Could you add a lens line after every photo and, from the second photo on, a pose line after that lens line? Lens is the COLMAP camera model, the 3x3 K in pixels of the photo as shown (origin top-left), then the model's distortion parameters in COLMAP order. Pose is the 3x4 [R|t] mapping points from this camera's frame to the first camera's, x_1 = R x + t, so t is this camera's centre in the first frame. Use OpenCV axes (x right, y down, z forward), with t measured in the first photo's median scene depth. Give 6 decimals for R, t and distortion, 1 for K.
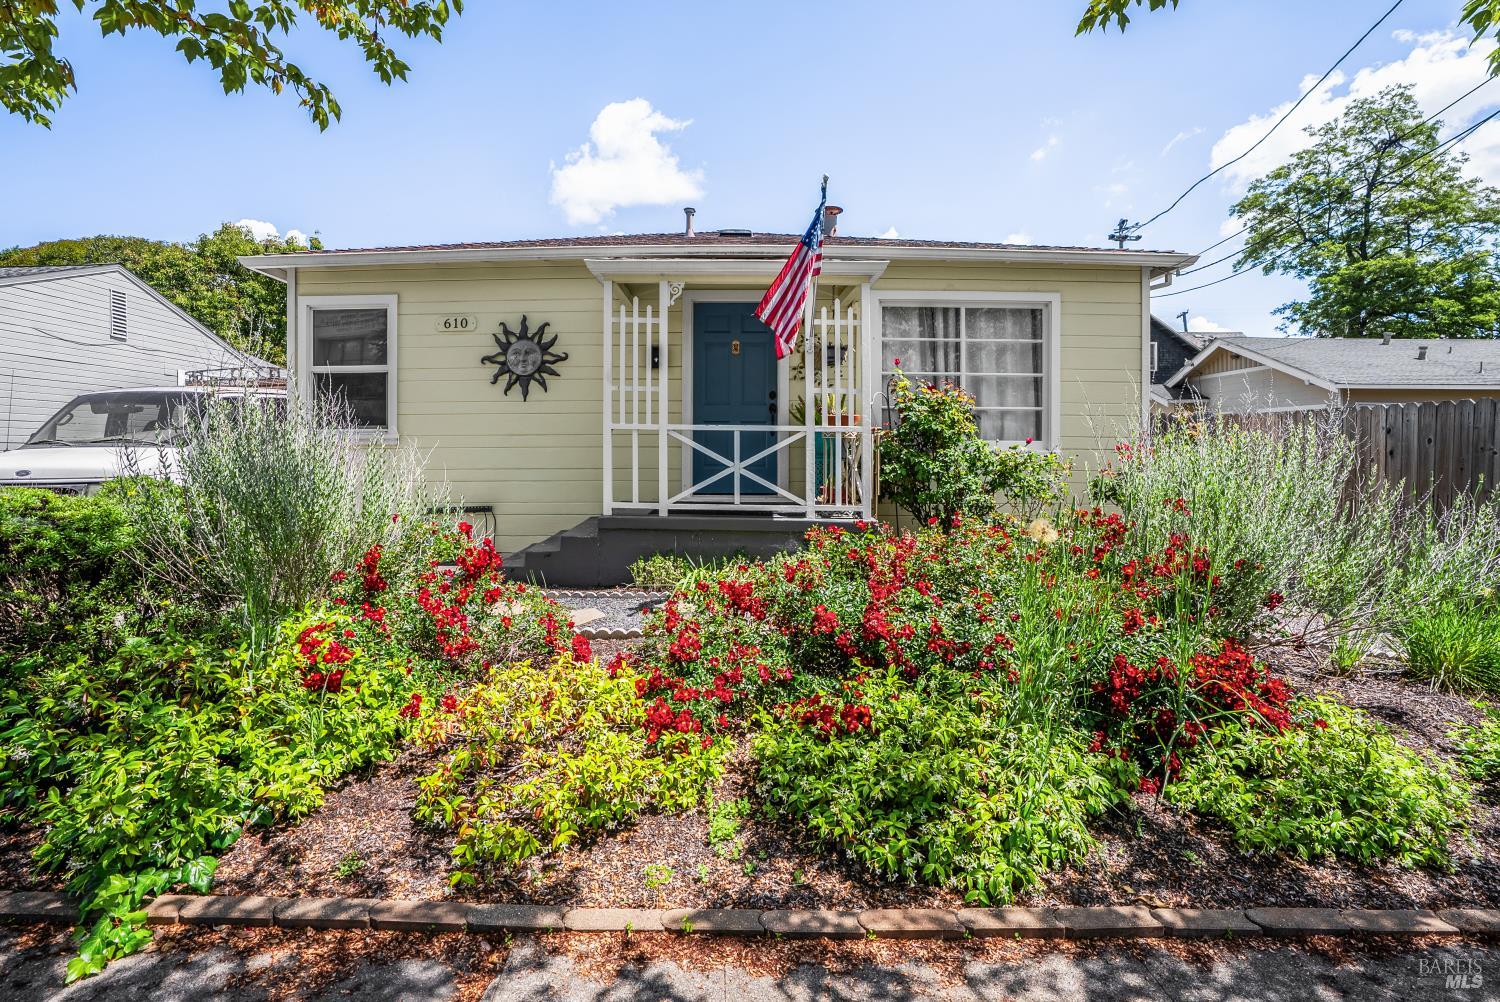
lens RADIAL K [[710.5, 0, 704.2], [0, 710.5, 465.6], [0, 0, 1]] dist [-0.078020, 0.030034]
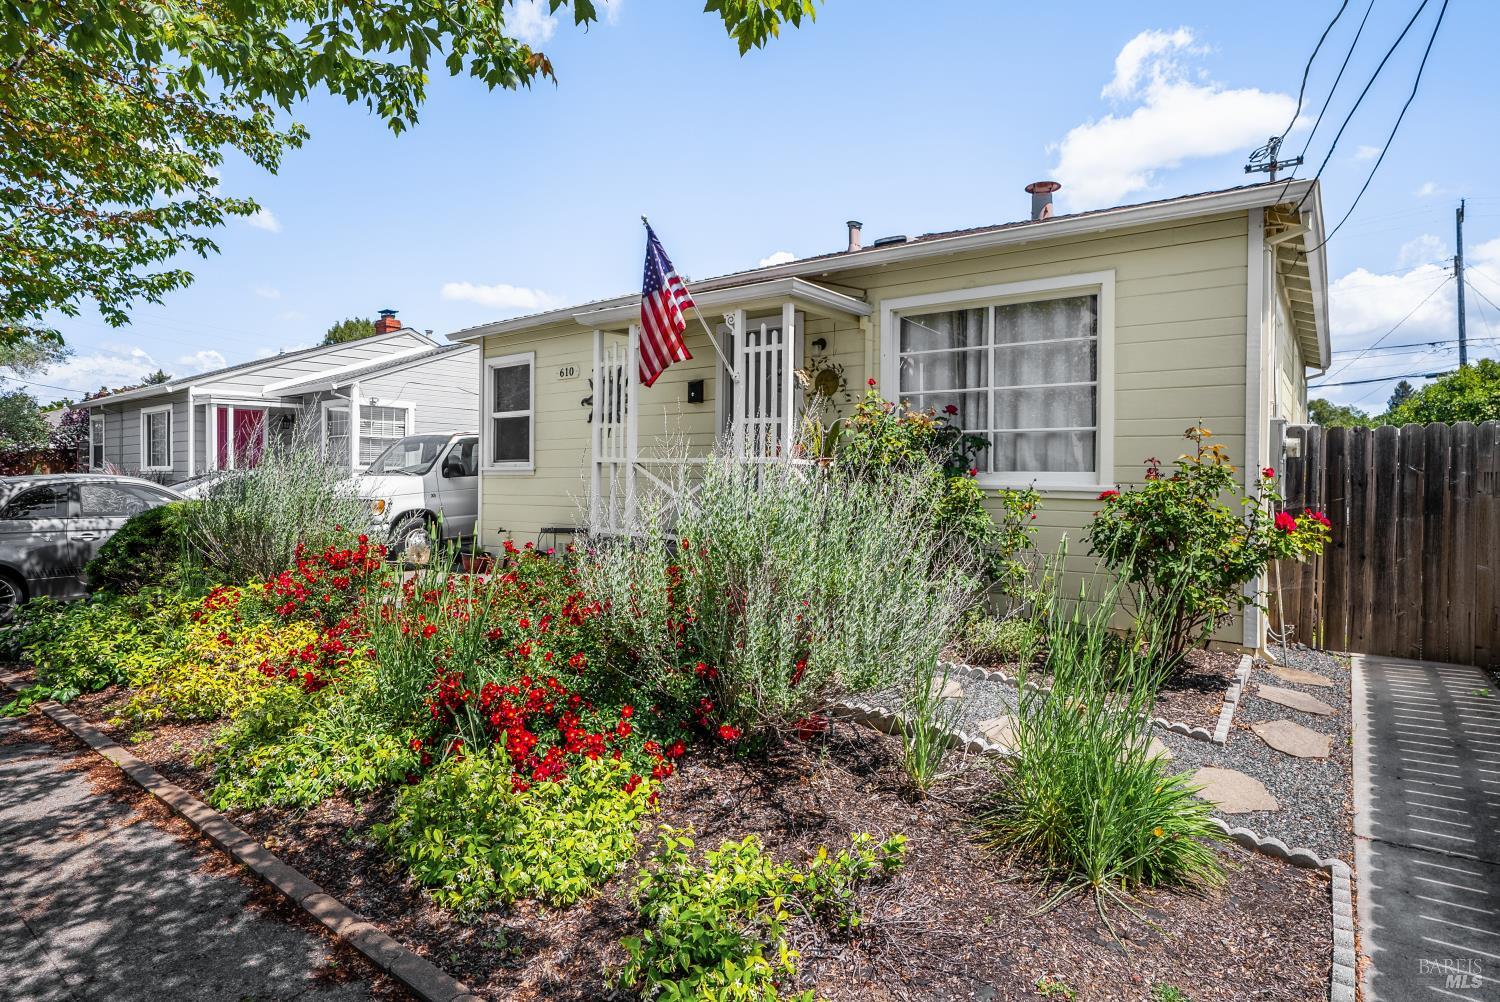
lens RADIAL K [[793.1, 0, 722.4], [0, 793.1, 483.7], [0, 0, 1]] dist [-0.078752, 0.043808]
pose [[0.807906, 0.006982, -0.589270, 0.639150], [-0.016700, 0.999799, -0.011050, -0.006750], [0.589075, 0.018768, 0.807861, 0.096517]]
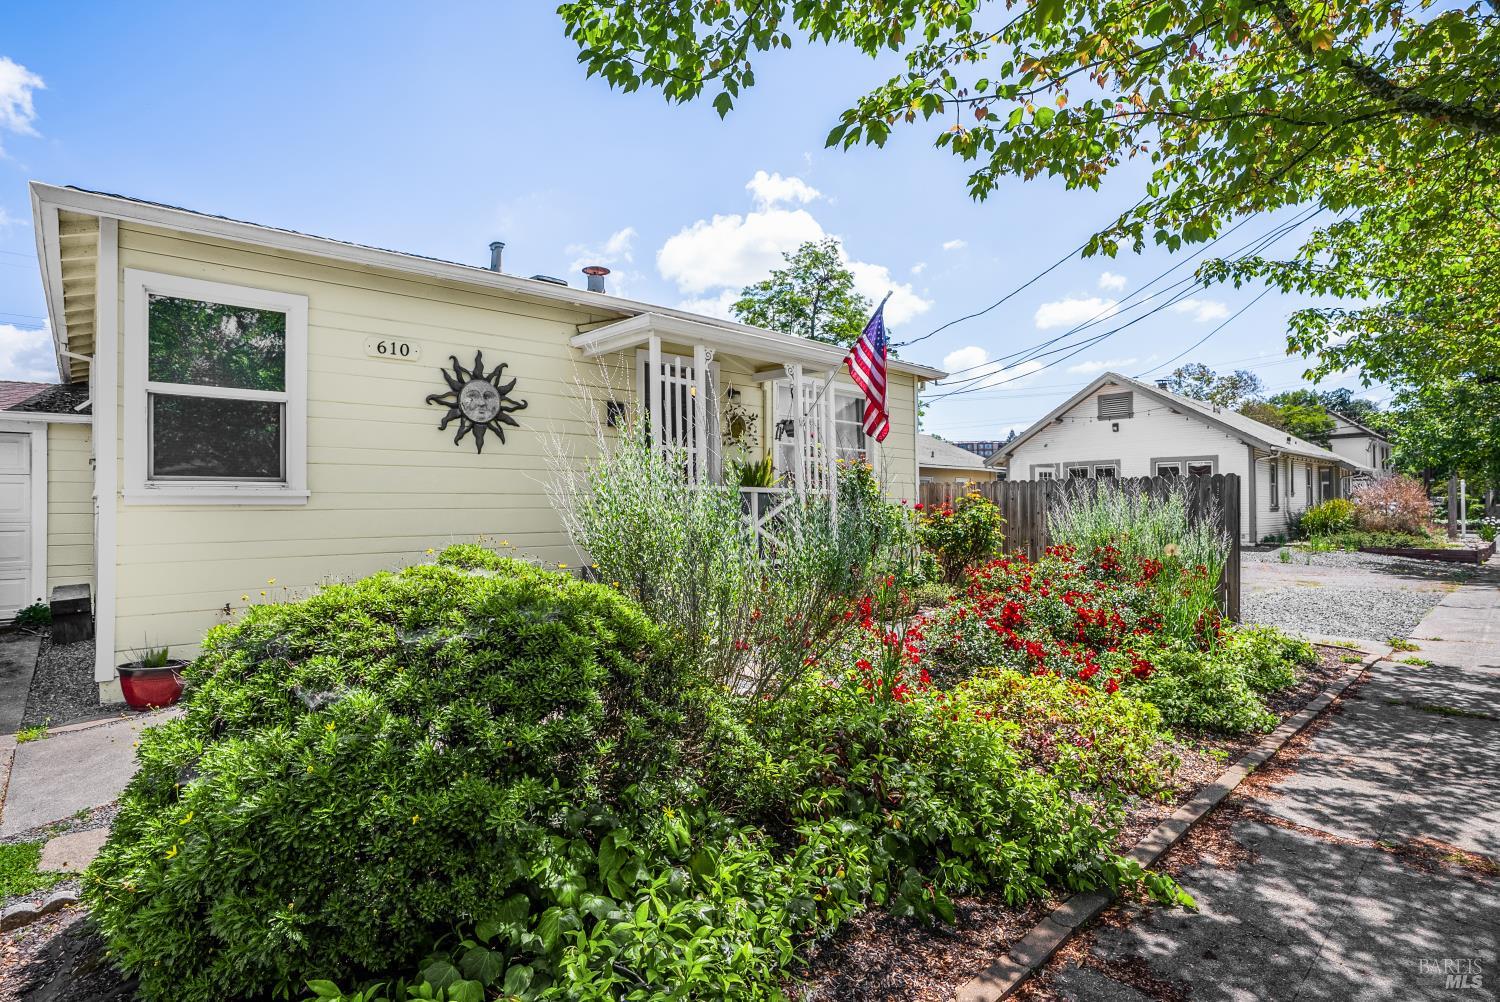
lens RADIAL K [[793.1, 0, 722.4], [0, 793.1, 483.7], [0, 0, 1]] dist [-0.078752, 0.043808]
pose [[0.720604, 0.016573, 0.693149, -0.689081], [0.026130, 0.998355, -0.051036, -0.001200], [-0.692855, 0.054889, 0.718985, 0.140349]]
